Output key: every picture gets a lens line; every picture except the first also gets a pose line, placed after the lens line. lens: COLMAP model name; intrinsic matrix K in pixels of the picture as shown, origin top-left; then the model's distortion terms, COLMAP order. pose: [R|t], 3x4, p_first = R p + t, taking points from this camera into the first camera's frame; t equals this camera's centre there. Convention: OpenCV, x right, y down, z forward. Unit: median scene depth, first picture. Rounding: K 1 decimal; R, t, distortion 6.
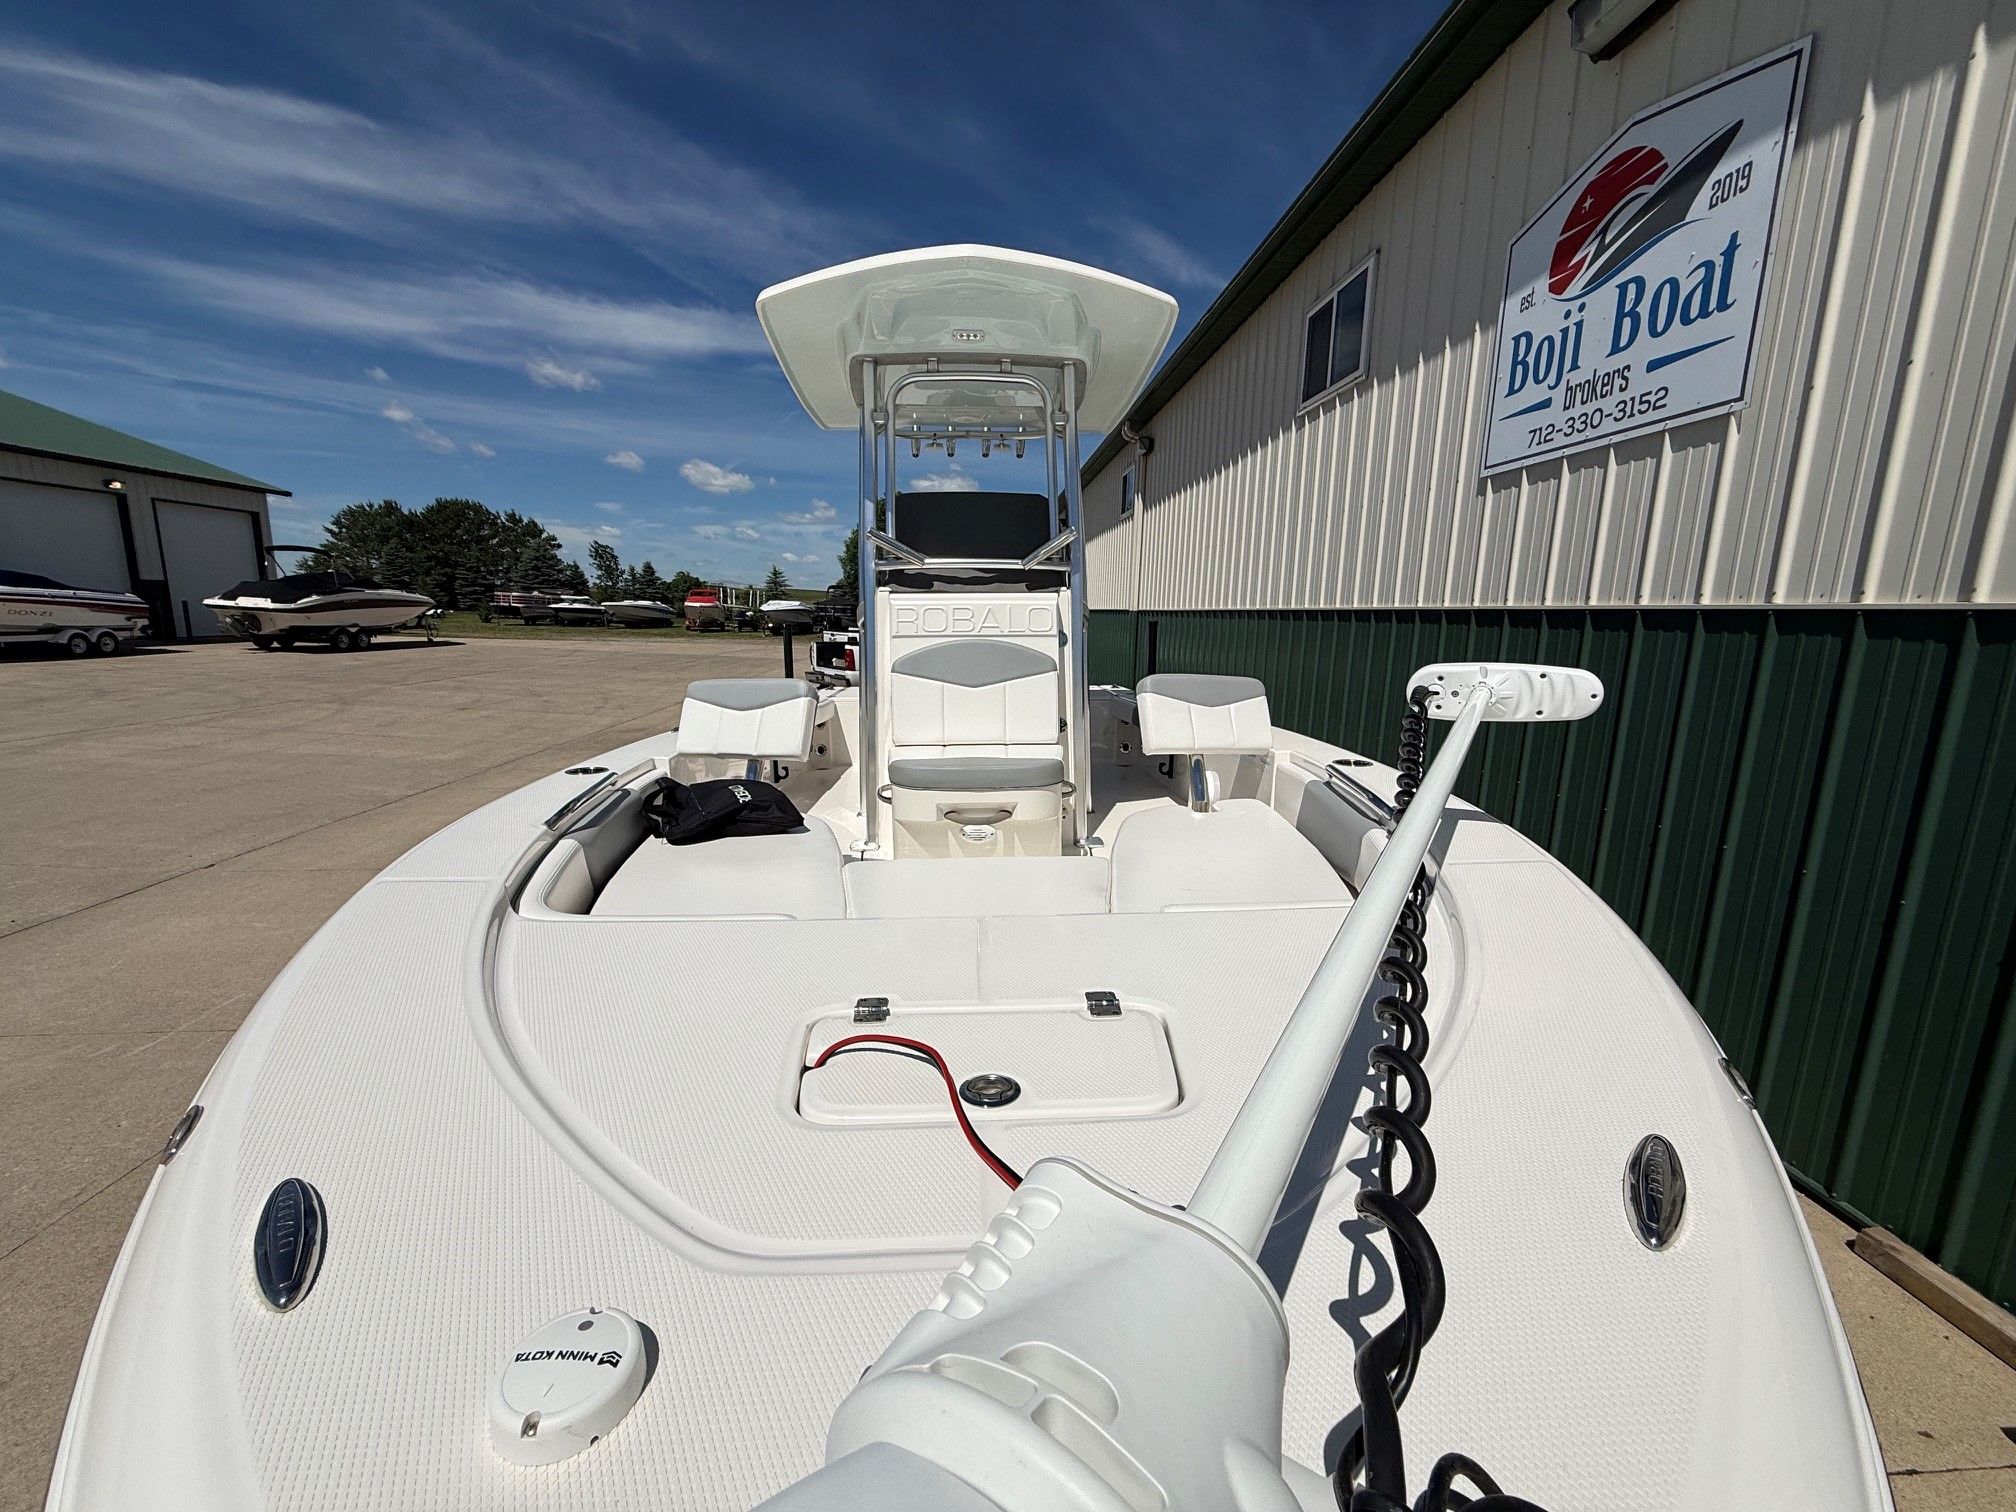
lens RADIAL K [[805.4, 0, 1004.0], [0, 805.4, 749.3], [0, 0, 1]] dist [0.002728, 0.000261]
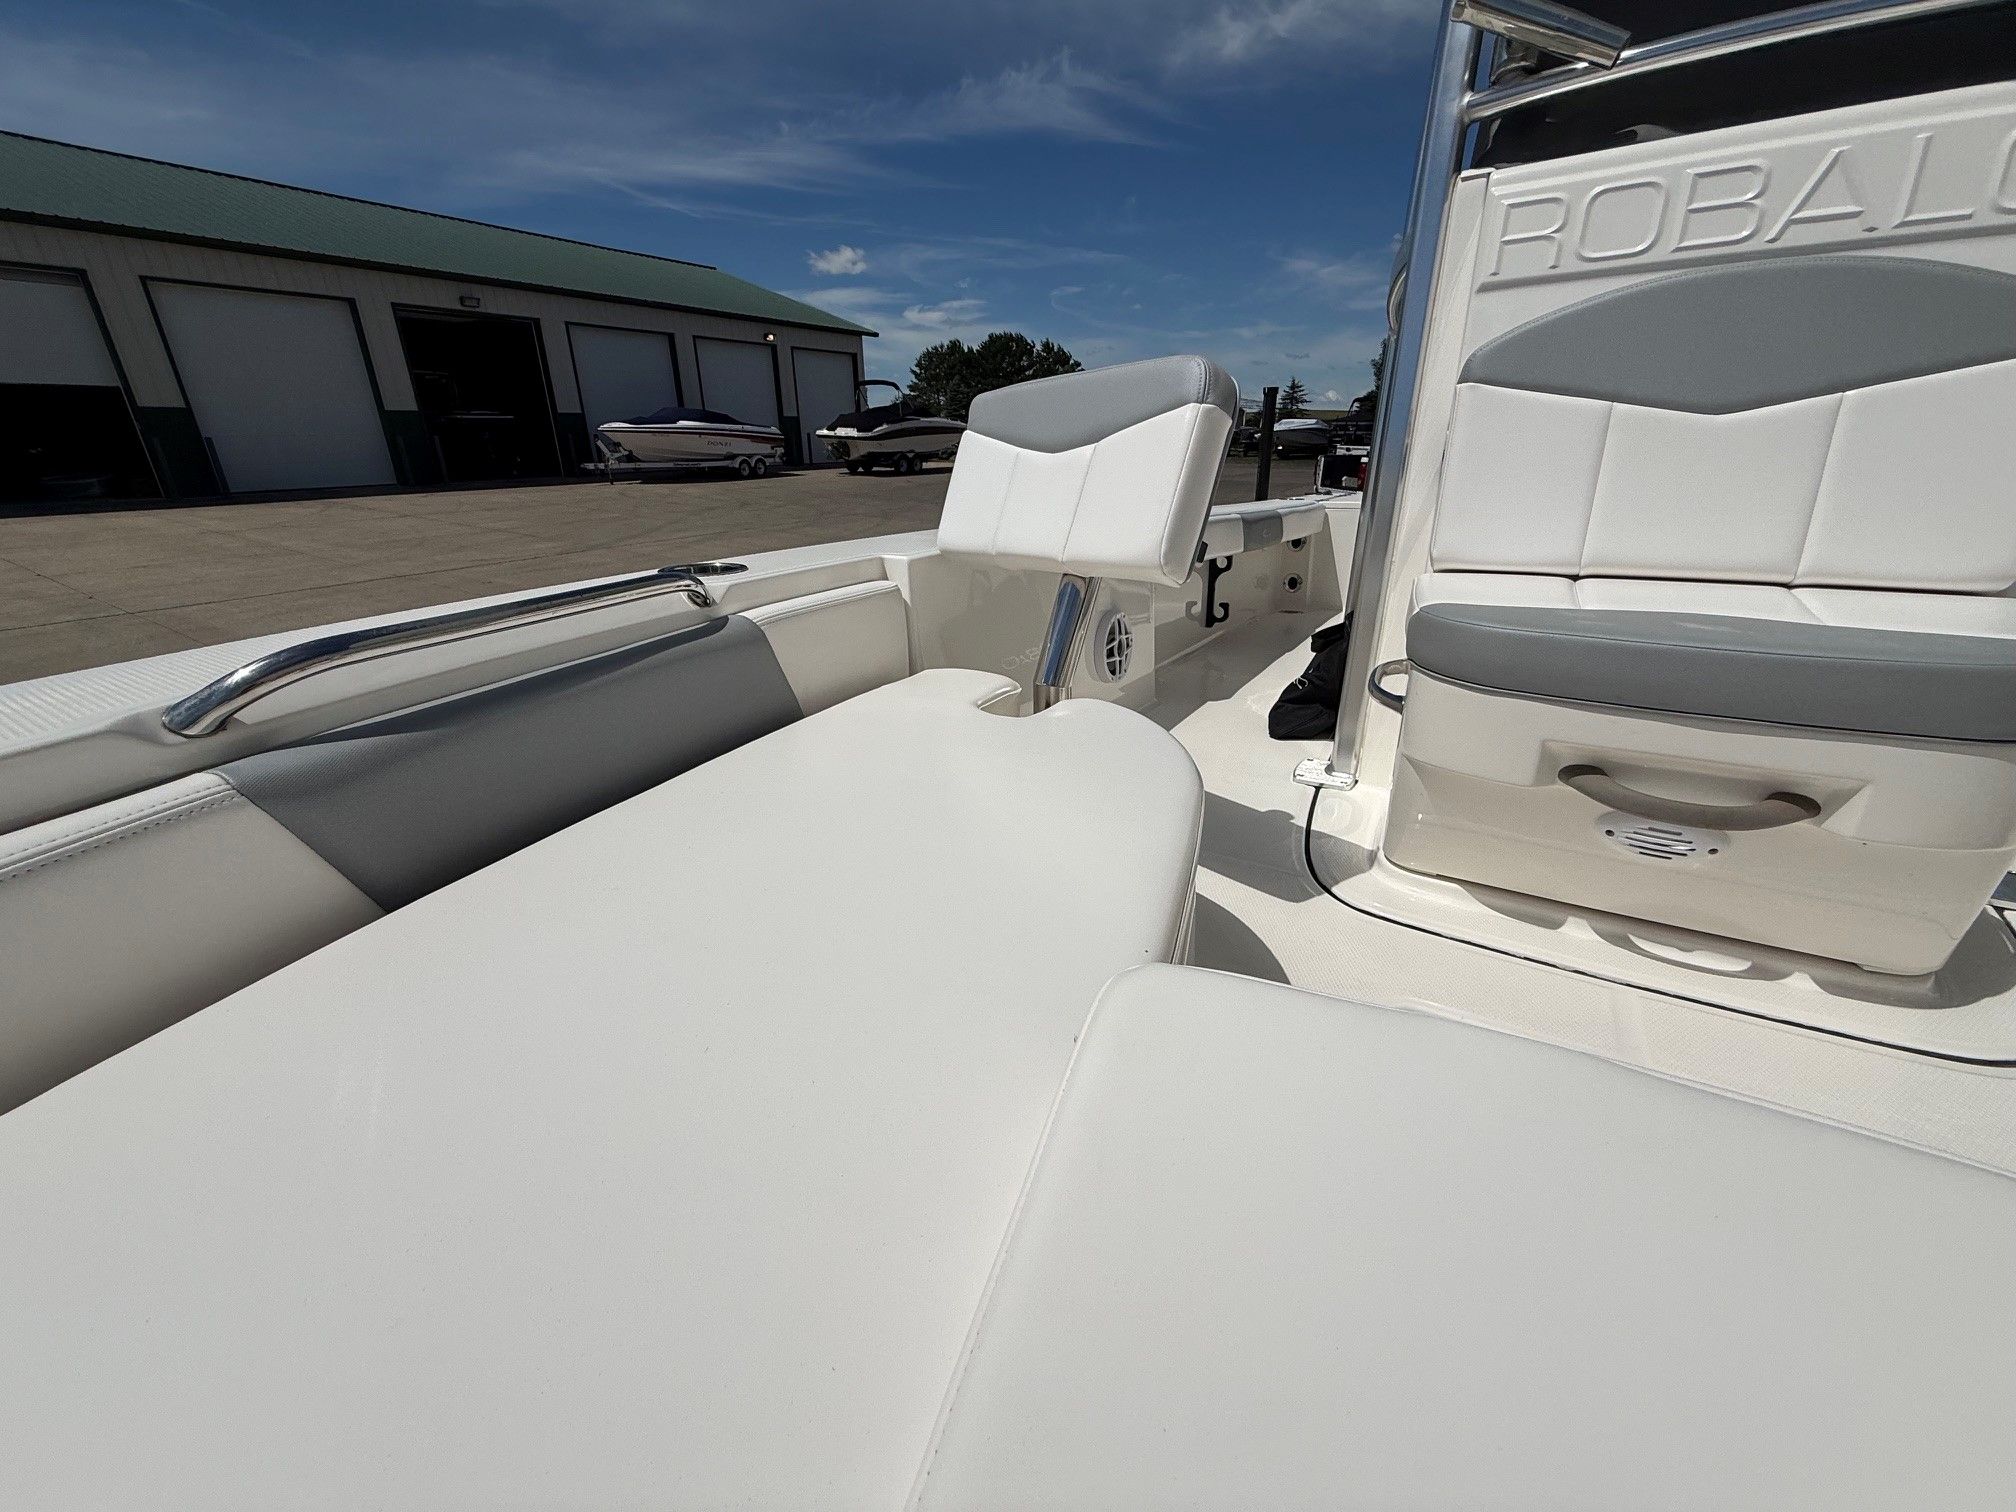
lens RADIAL K [[805.4, 0, 1004.0], [0, 805.4, 749.3], [0, 0, 1]] dist [0.002728, 0.000261]
pose [[0.829252, 0.177131, -0.530062, -0.009517], [-0.069266, 0.973706, 0.217021, 0.001294], [0.554566, -0.143250, 0.819717, 0.060273]]
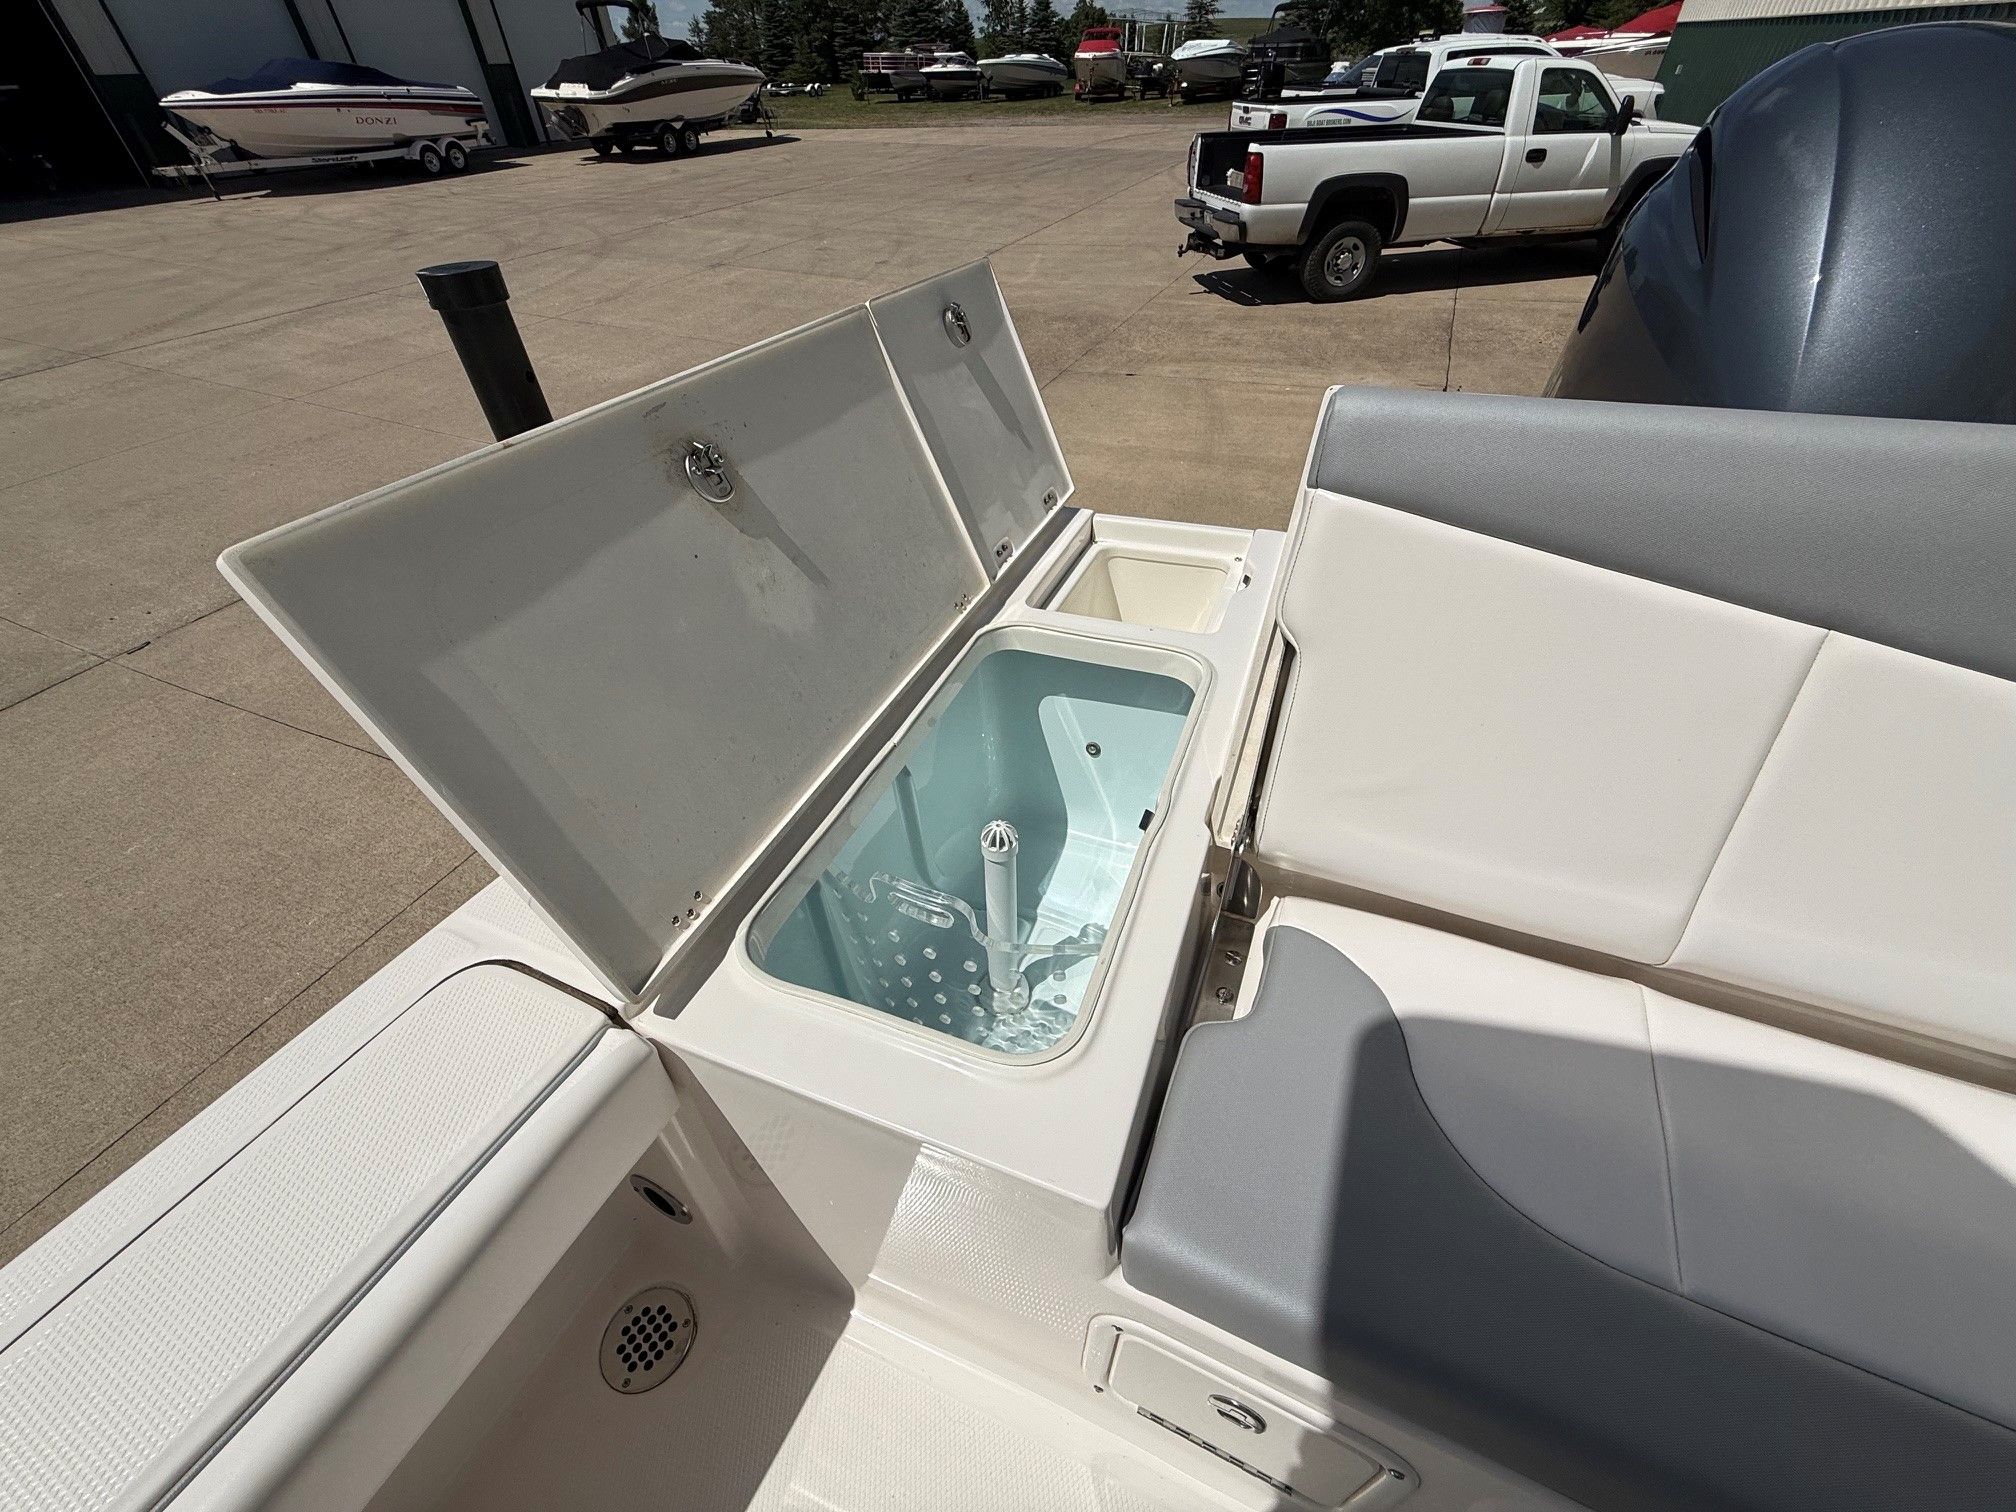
lens RADIAL K [[783.6, 0, 1002.0], [0, 783.6, 737.6], [0, 0, 1]] dist [0.000506, 0.000354]
pose [[0.888721, 0.259486, -0.377944, -0.027054], [-0.025077, 0.850679, 0.525087, -0.036539], [0.457762, -0.457178, 0.762524, 0.204421]]
